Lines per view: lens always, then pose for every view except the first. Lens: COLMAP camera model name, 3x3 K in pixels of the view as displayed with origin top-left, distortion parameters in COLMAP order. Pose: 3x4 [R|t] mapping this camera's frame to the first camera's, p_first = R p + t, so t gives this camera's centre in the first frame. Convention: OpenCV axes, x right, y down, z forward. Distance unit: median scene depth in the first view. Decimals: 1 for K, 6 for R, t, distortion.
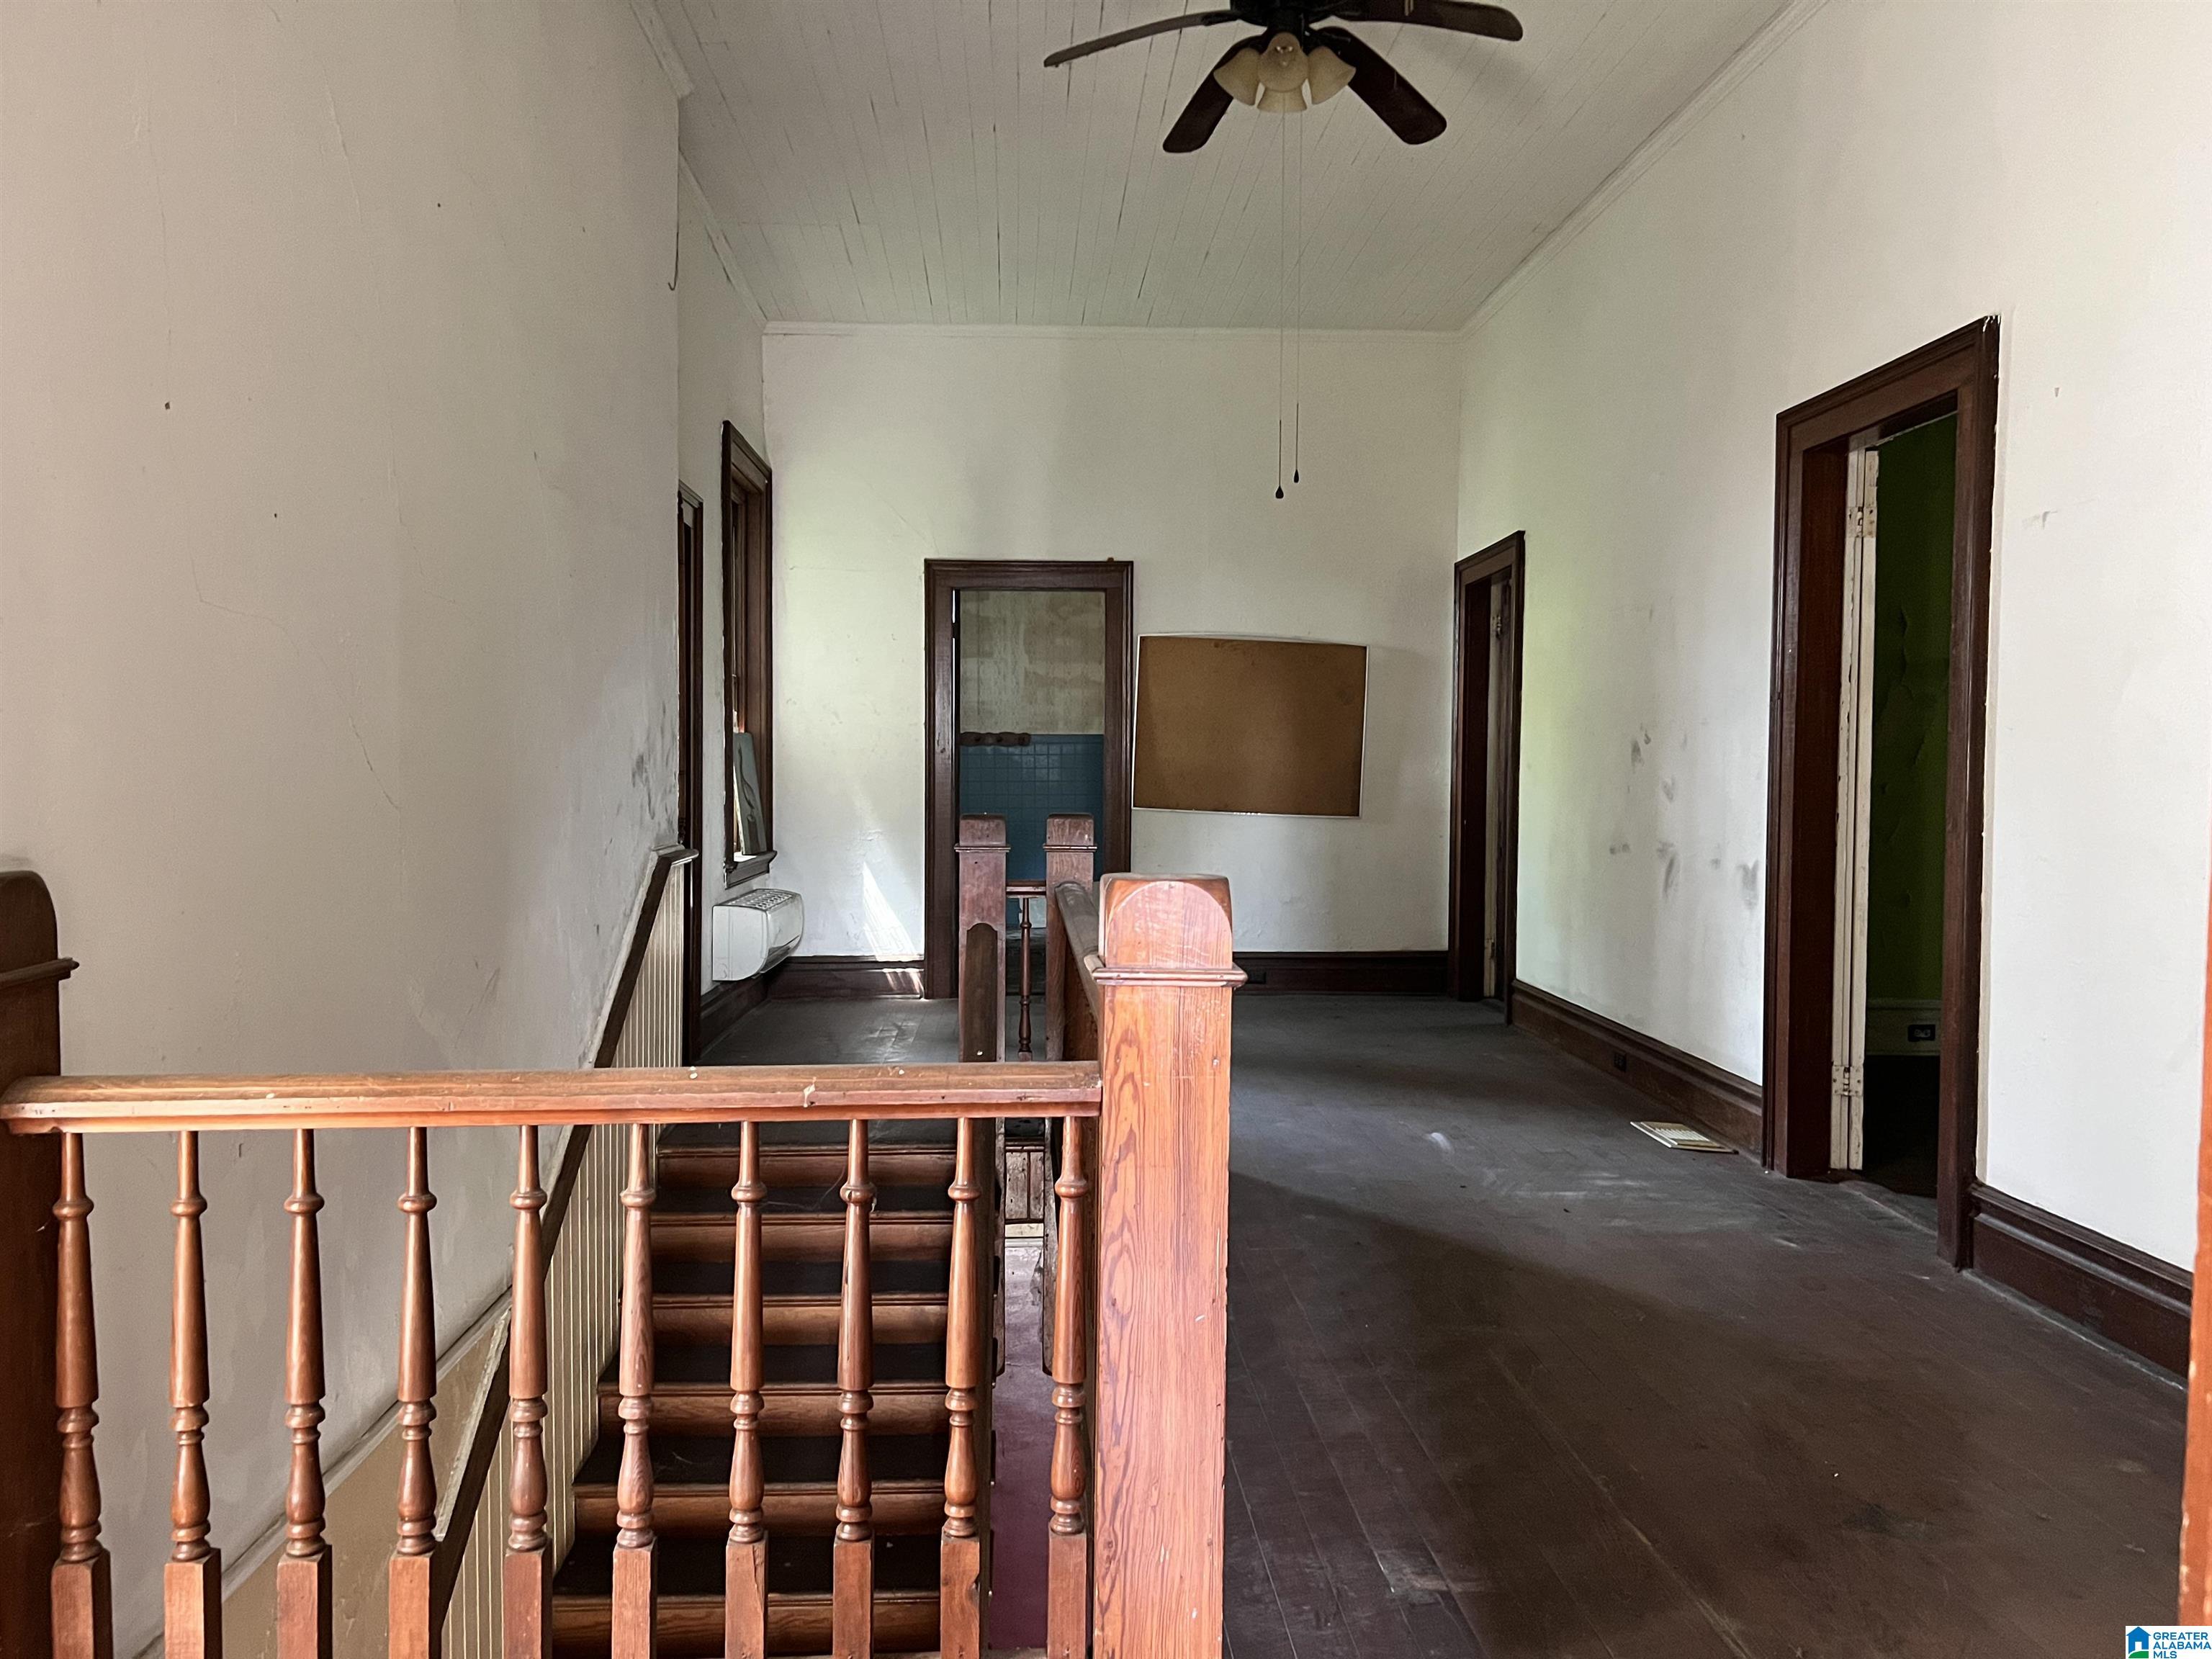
lens RADIAL K [[1655.6, 0, 1106.0], [0, 1655.6, 829.5], [0, 0, 1]] dist [0.004086, 0.007104]
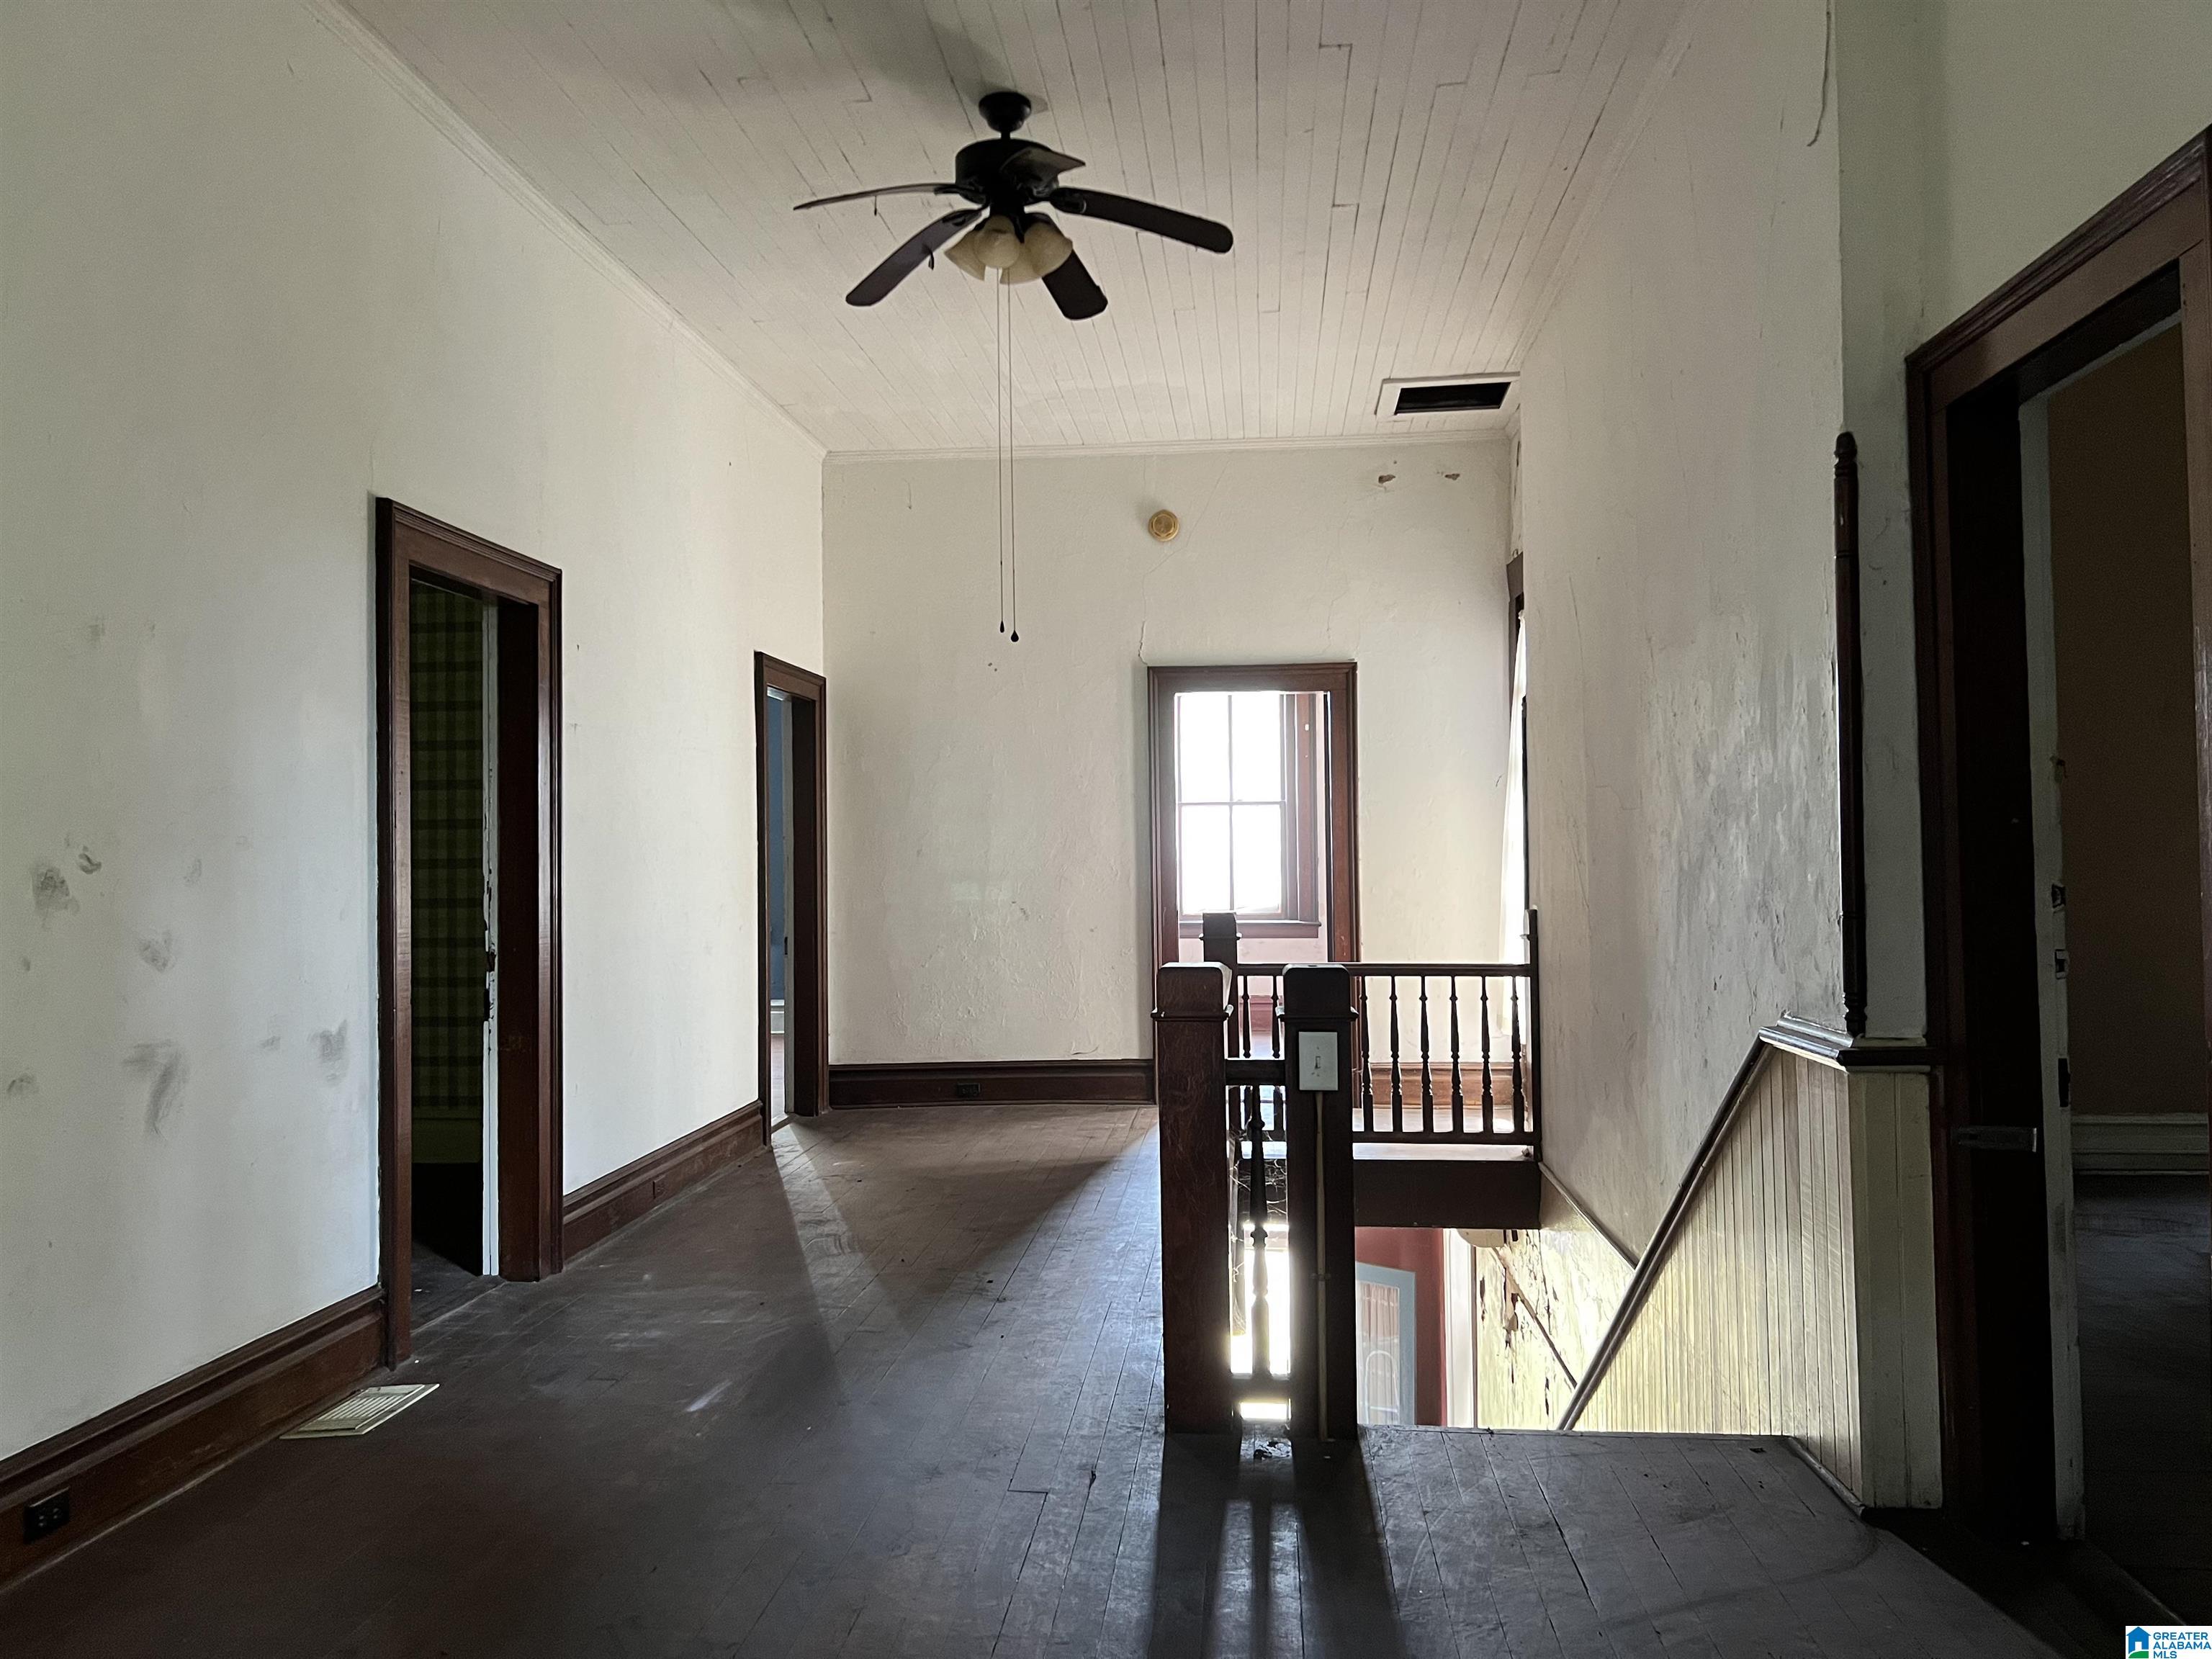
lens RADIAL K [[1655.6, 0, 1106.0], [0, 1655.6, 829.5], [0, 0, 1]] dist [0.004086, 0.007104]
pose [[-0.989767, 0.014645, 0.141939, -0.078858], [0.017220, 0.999708, 0.016932, -0.072011], [-0.141649, 0.019203, -0.989731, 1.545527]]
